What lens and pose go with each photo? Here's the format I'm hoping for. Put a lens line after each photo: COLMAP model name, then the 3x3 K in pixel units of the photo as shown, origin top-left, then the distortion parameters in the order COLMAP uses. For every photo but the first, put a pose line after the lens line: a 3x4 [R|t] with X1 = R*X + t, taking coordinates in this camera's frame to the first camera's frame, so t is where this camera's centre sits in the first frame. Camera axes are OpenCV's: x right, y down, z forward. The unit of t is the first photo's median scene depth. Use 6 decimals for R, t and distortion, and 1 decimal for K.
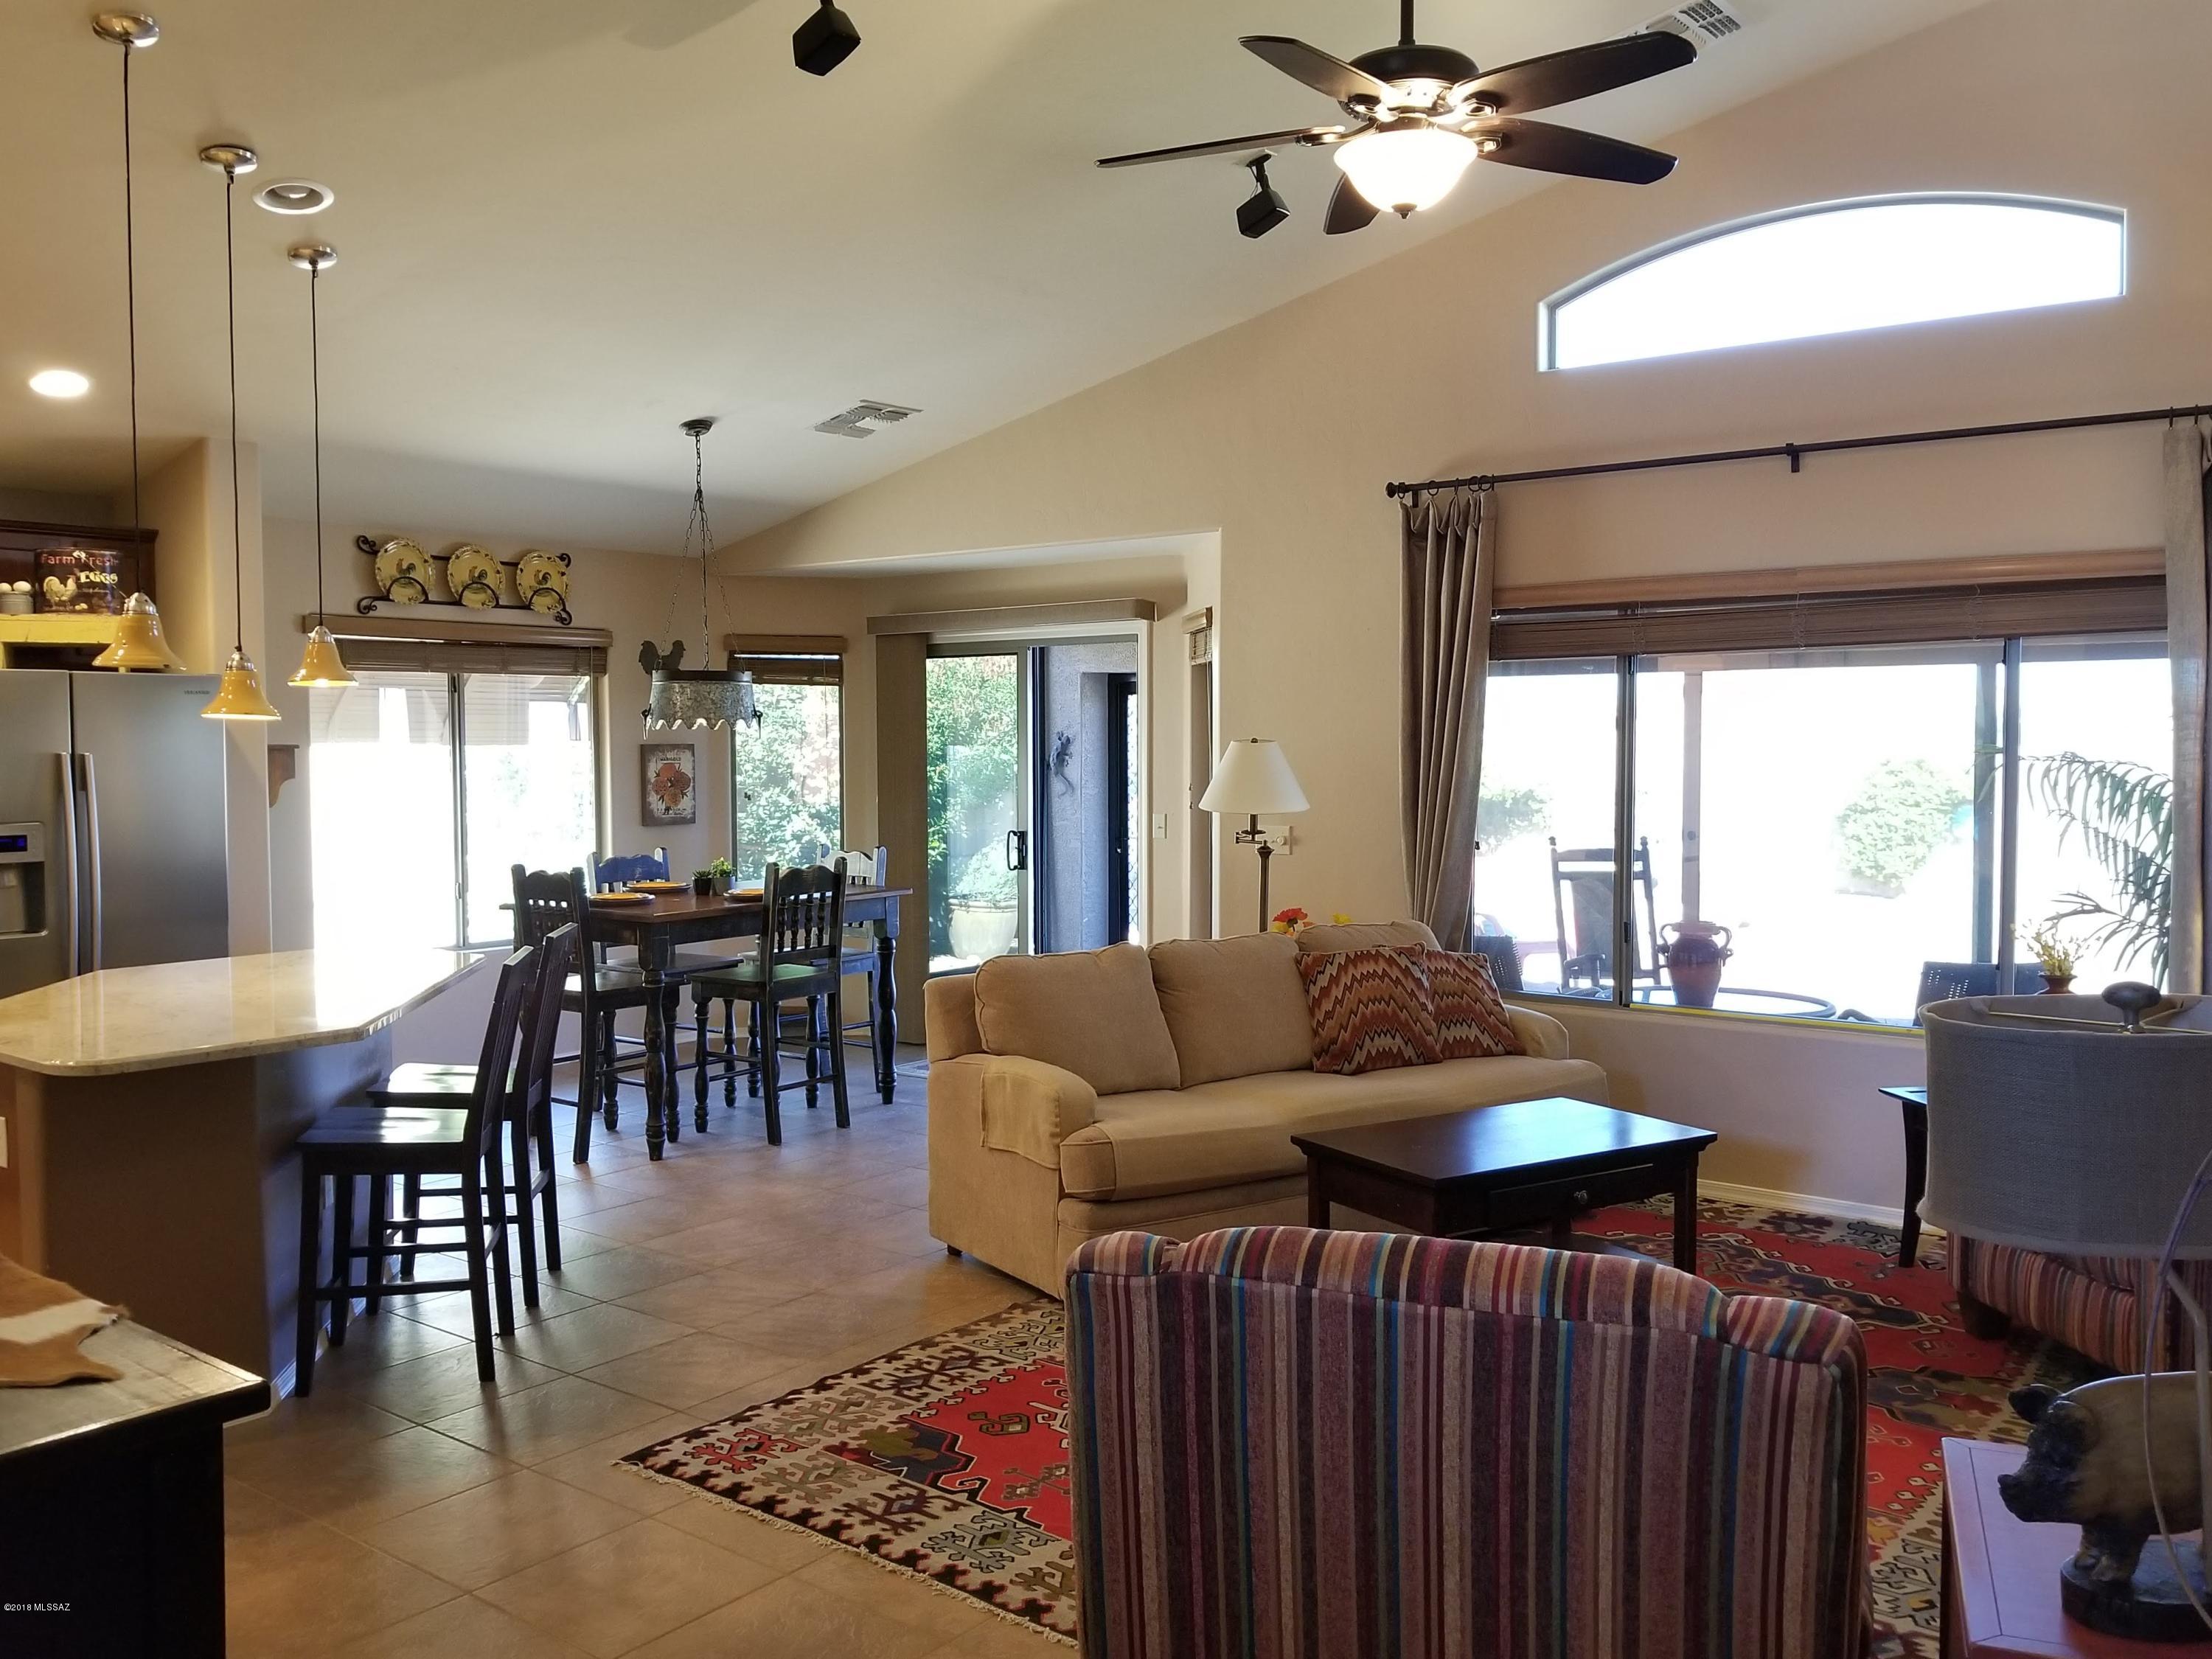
lens RADIAL K [[1844.0, 0, 1088.5], [0, 1844.0, 821.2], [0, 0, 1]] dist [0.119046, -0.229340]
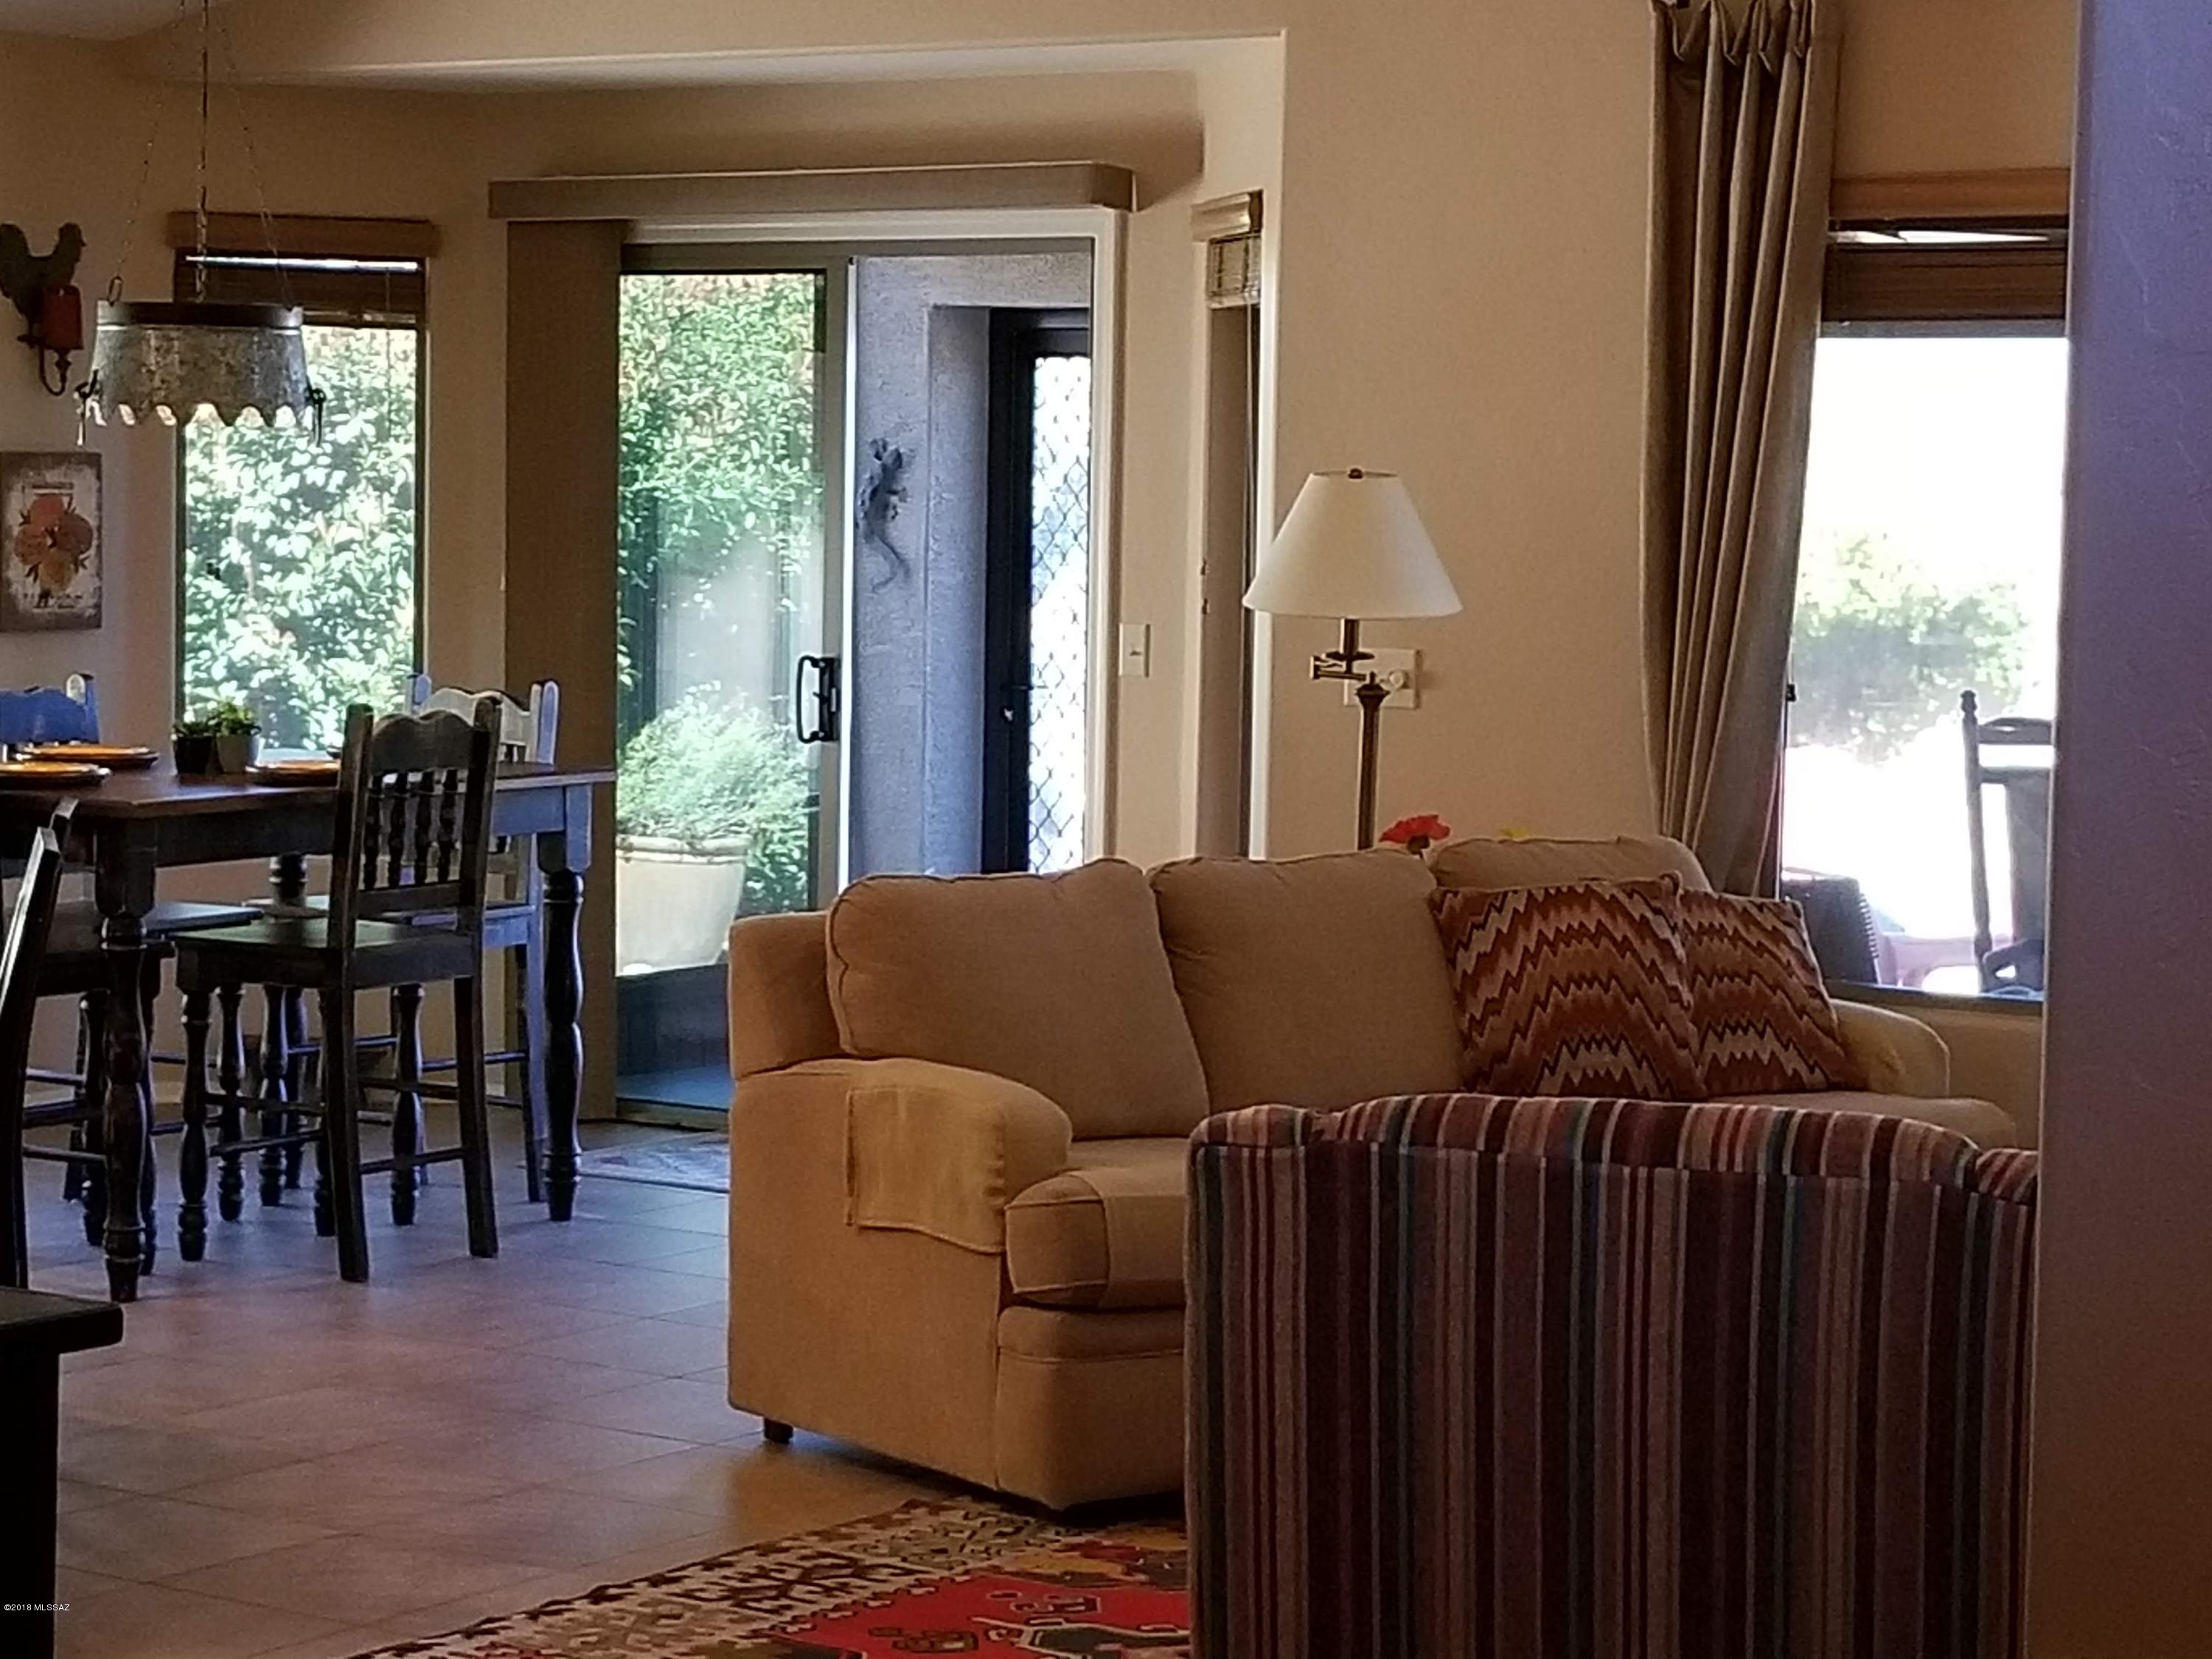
lens RADIAL K [[5146.8, 0, 1044.2], [0, 5146.8, 821.8], [0, 0, 1]] dist [0.078242, 0.592374]
pose [[0.998695, 0.016662, 0.048268, -0.062436], [-0.017992, 0.999467, 0.027252, 0.014723], [-0.047788, -0.028085, 0.998463, -0.409886]]
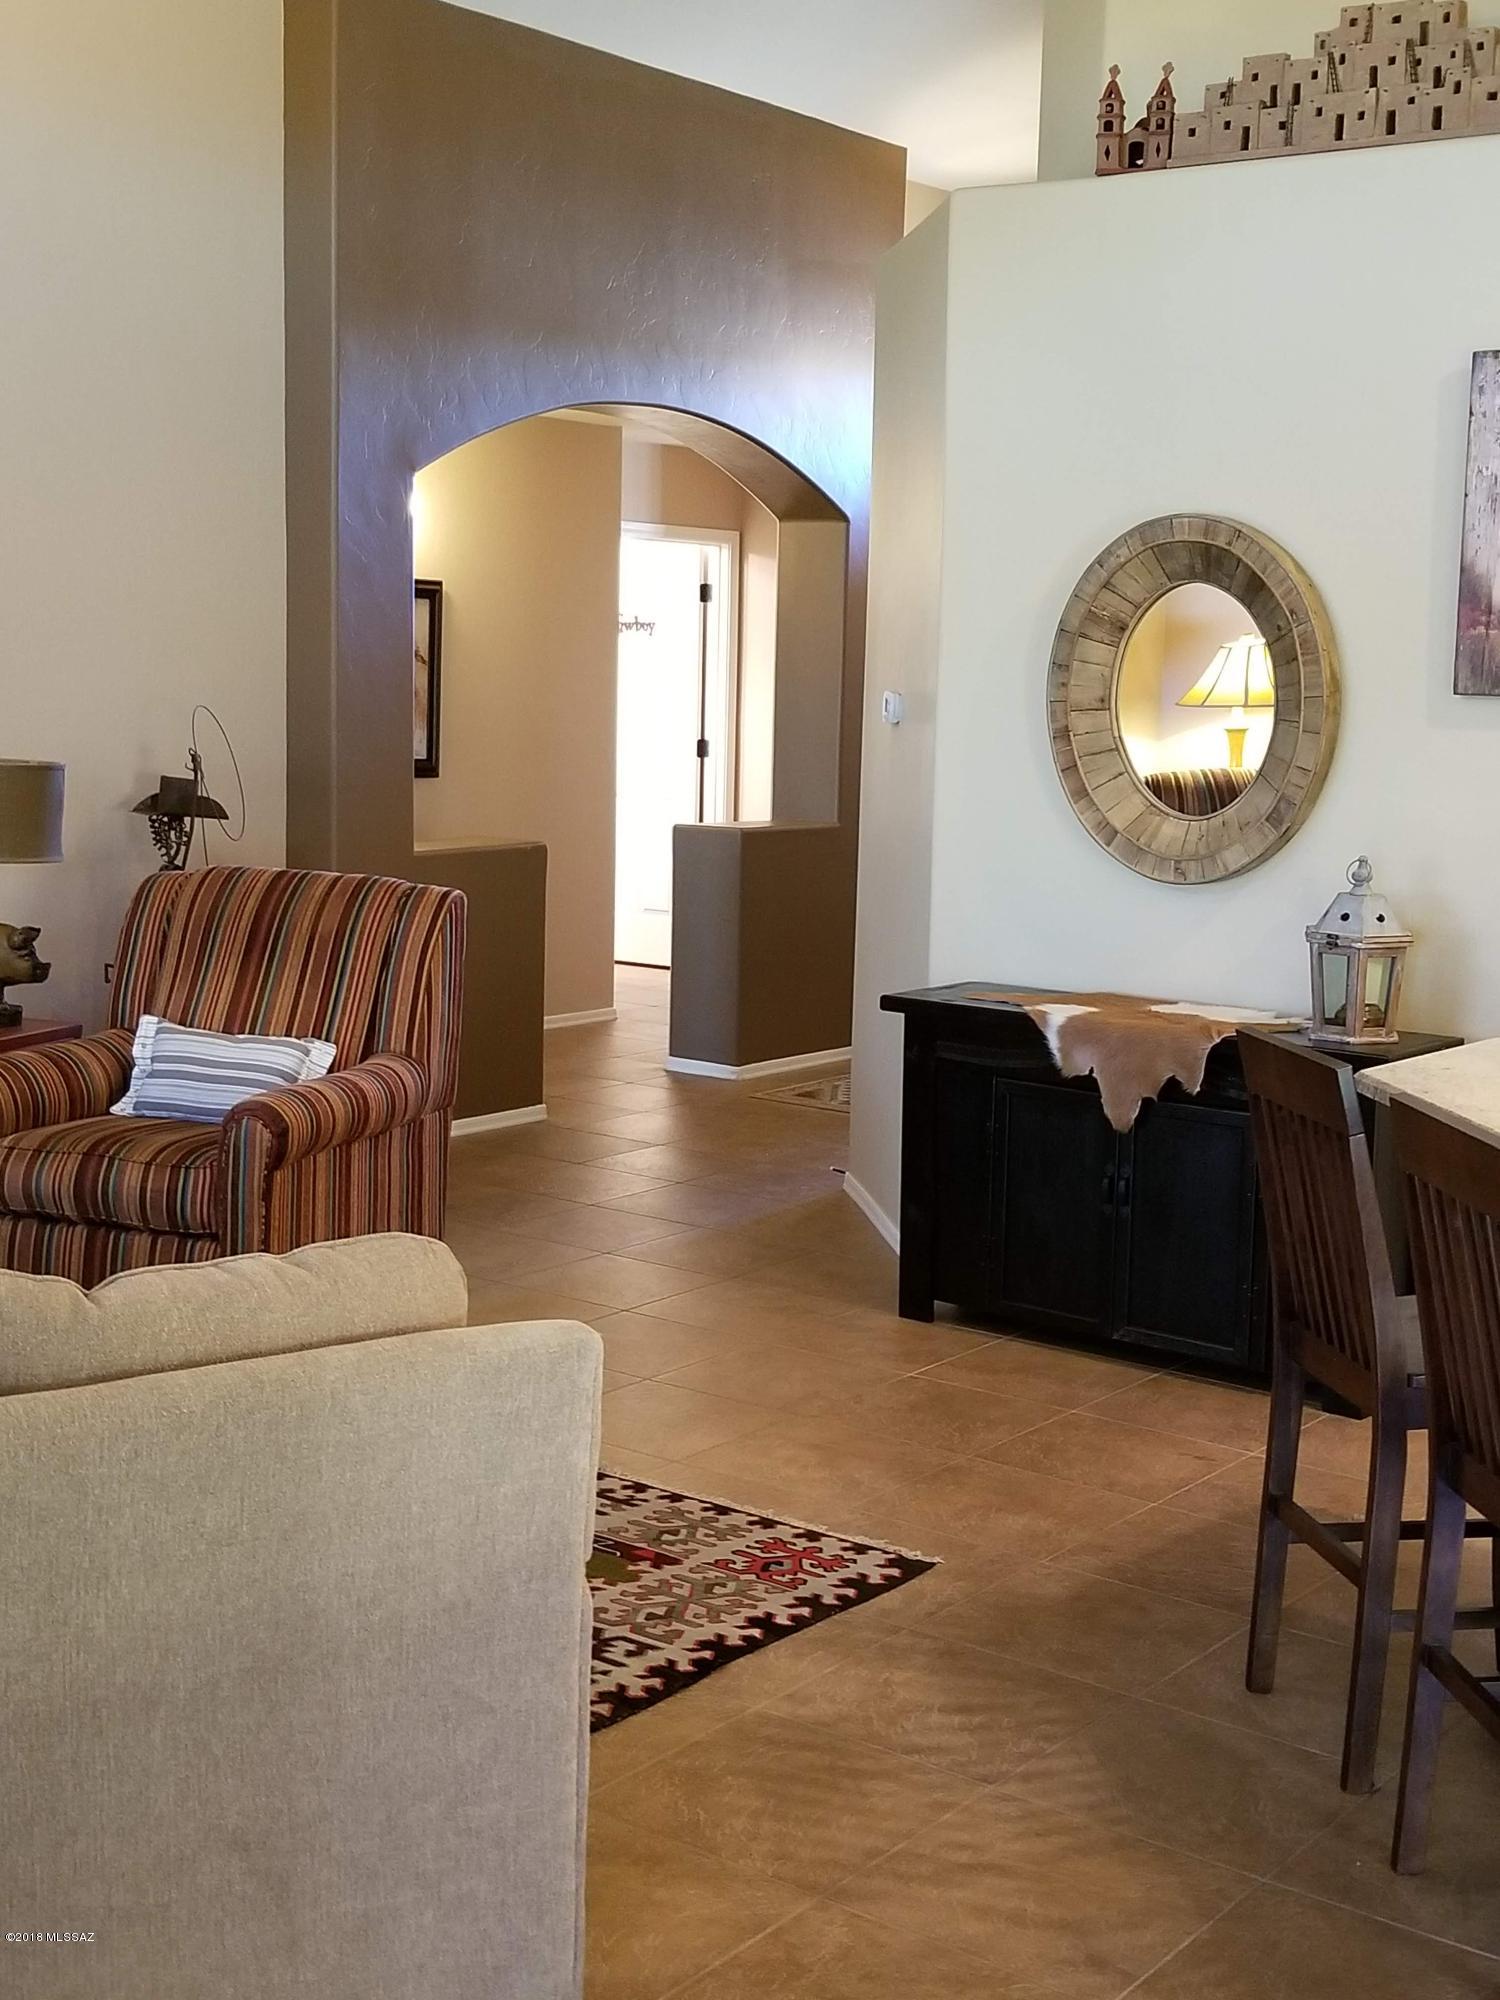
lens RADIAL K [[2514.4, 0, 754.6], [0, 2514.4, 958.5], [0, 0, 1]] dist [0.124812, -0.306319]
pose [[-0.999579, -0.018524, -0.022312, -0.093691], [-0.021947, 0.986138, 0.164471, -0.056741], [0.018956, 0.164892, -0.986129, 1.299763]]
